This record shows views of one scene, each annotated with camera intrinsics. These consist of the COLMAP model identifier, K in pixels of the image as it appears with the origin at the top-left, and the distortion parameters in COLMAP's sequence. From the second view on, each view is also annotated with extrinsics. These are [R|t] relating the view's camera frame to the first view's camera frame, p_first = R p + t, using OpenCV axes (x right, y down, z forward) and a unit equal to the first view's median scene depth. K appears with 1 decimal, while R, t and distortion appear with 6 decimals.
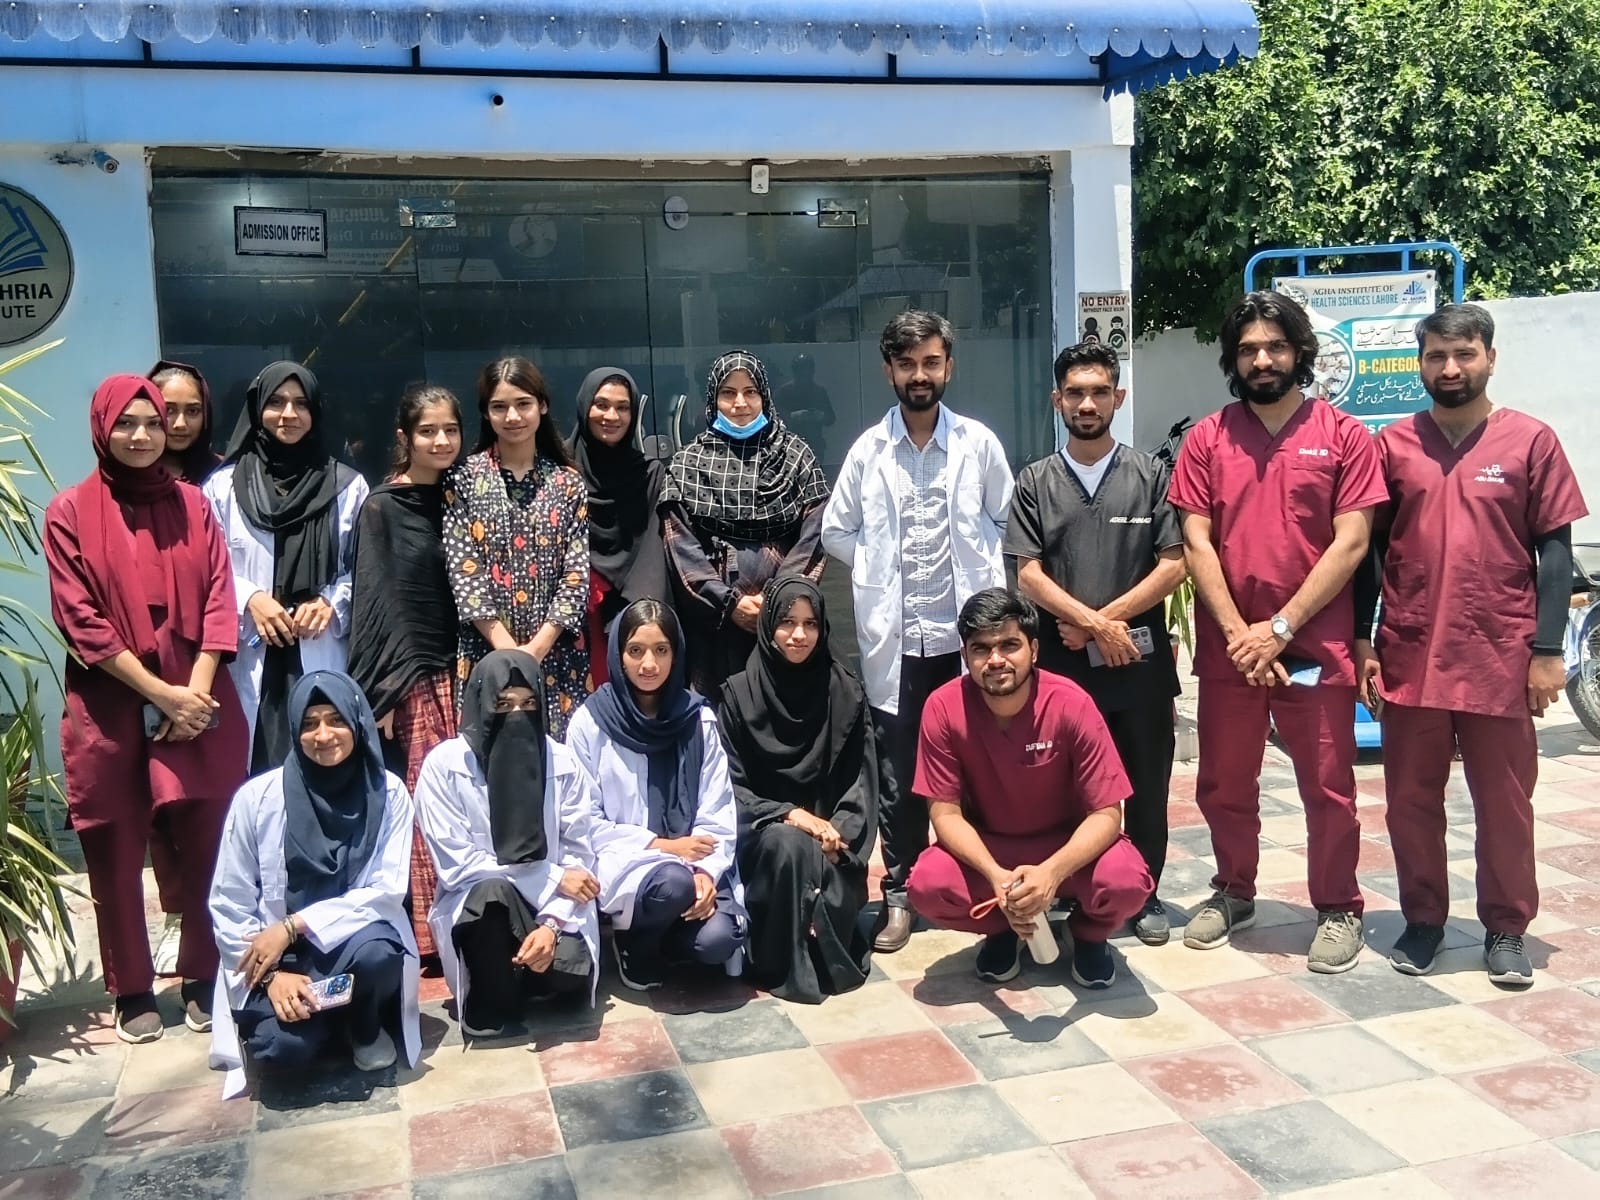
lens RADIAL K [[1714.9, 0, 800.0], [0, 1714.9, 600.0], [0, 0, 1]] dist [0.141061, -0.398235]
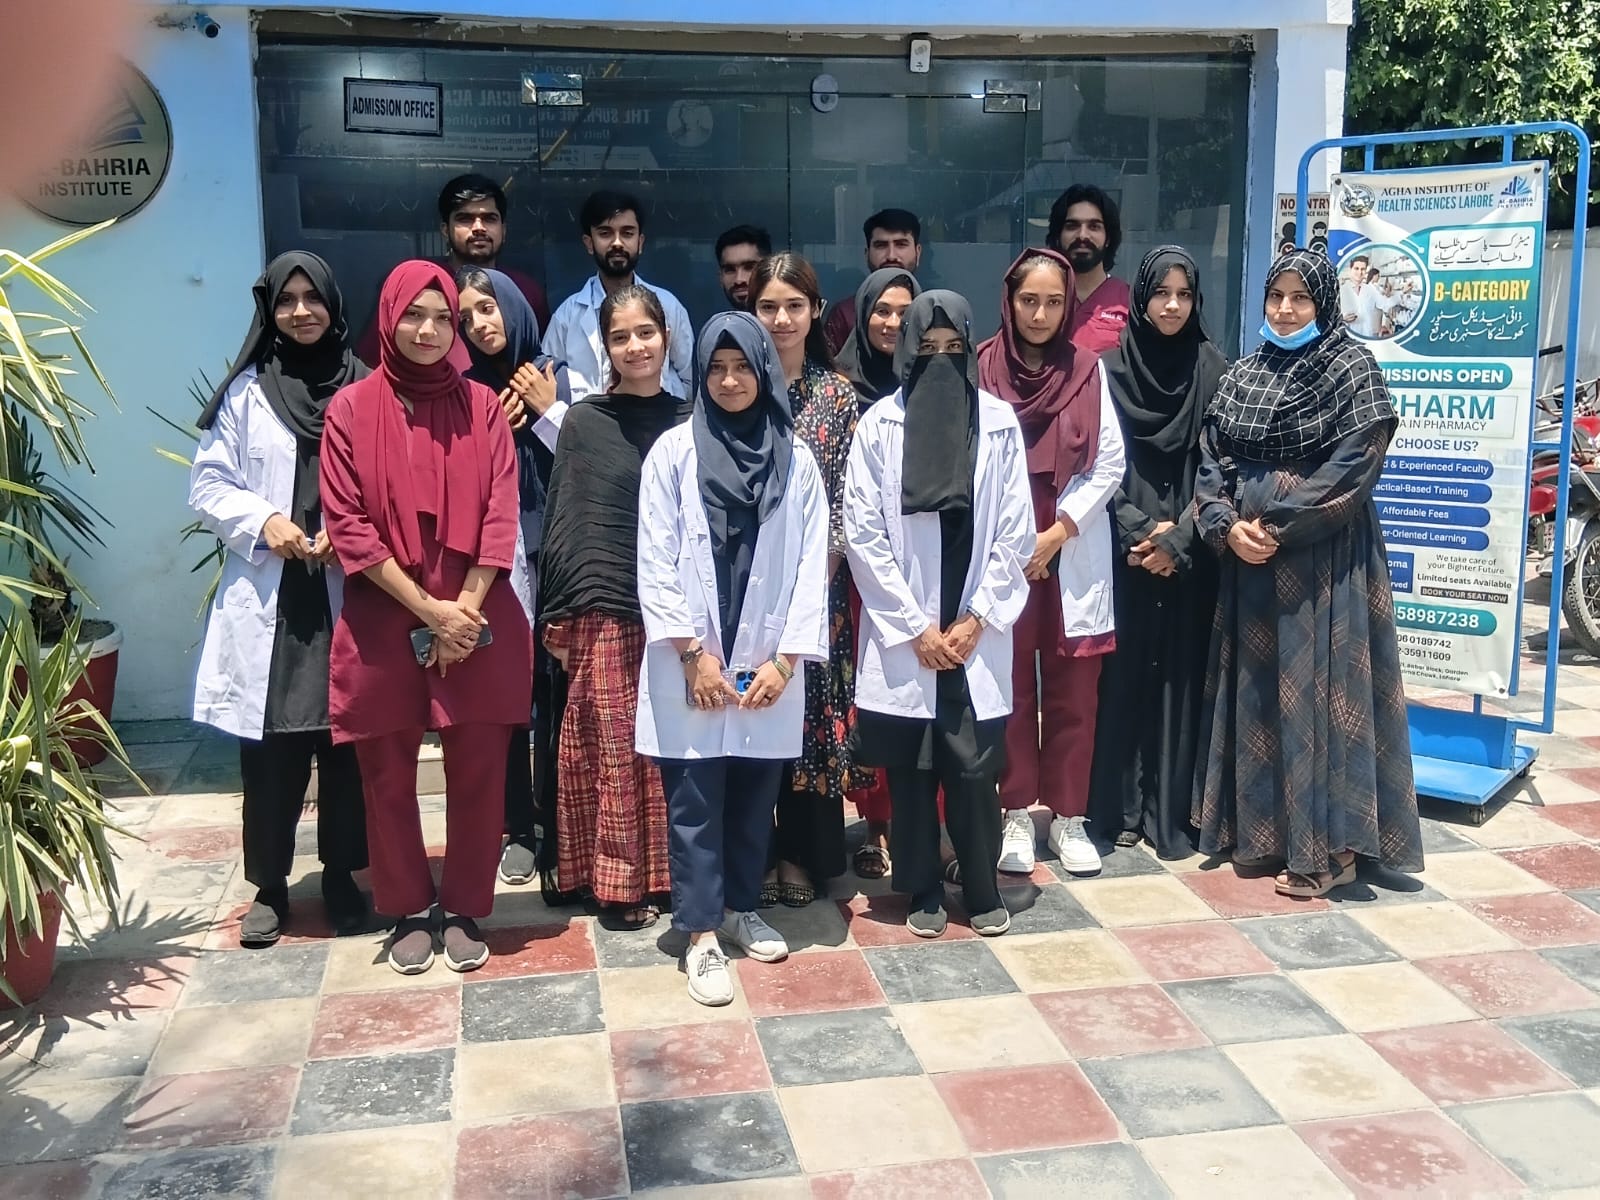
lens RADIAL K [[1578.0, 0, 800.0], [0, 1578.0, 600.0], [0, 0, 1]] dist [0.011291, -0.044161]
pose [[0.994449, 0.047473, -0.093902, 0.005386], [-0.040228, 0.996172, 0.077603, -0.026168], [0.097227, -0.073395, 0.992552, 0.174731]]
